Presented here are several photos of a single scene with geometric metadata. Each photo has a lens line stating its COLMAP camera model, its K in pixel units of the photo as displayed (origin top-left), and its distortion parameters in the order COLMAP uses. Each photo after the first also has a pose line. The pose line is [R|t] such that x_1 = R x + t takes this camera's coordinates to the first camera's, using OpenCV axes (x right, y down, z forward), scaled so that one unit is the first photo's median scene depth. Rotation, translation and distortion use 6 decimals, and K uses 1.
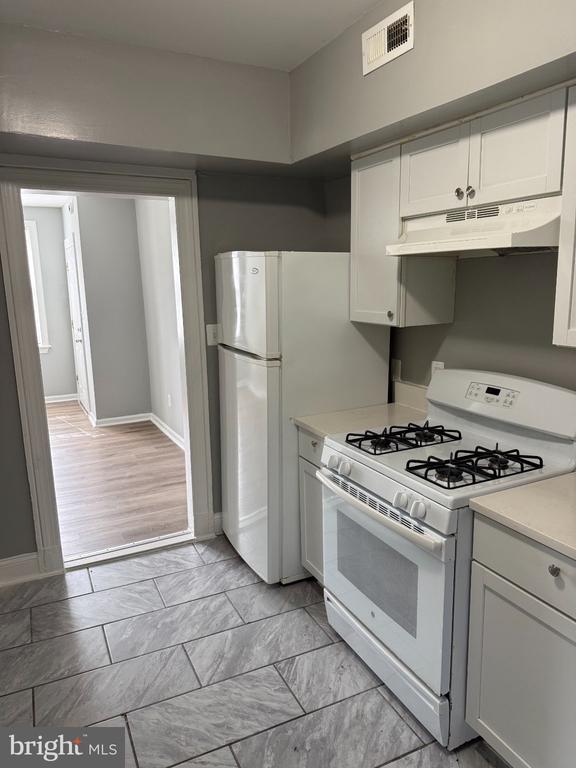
lens RADIAL K [[536.7, 0, 291.4], [0, 536.7, 383.4], [0, 0, 1]] dist [0.088401, -0.117554]
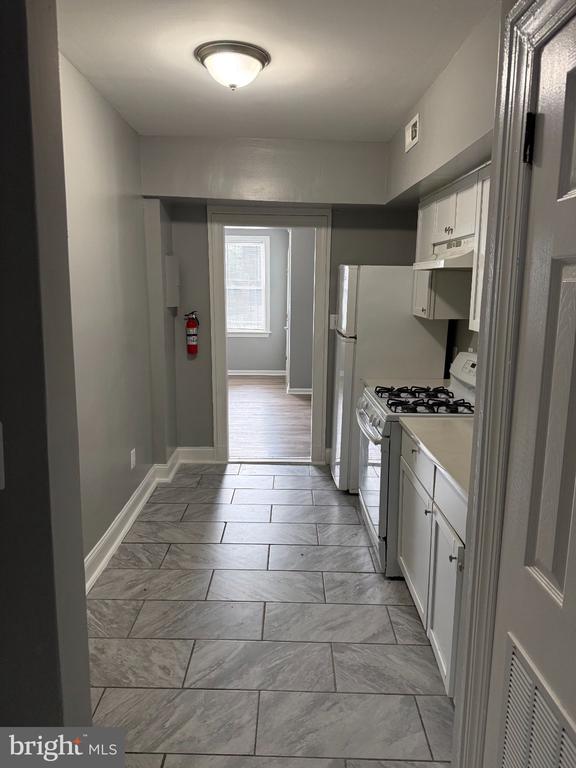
lens RADIAL K [[536.7, 0, 291.4], [0, 536.7, 383.4], [0, 0, 1]] dist [0.088401, -0.117554]
pose [[0.899704, 0.104893, -0.423710, 0.440660], [-0.108276, 0.993990, 0.016157, 0.072317], [0.422858, 0.031341, 0.905654, -0.399914]]
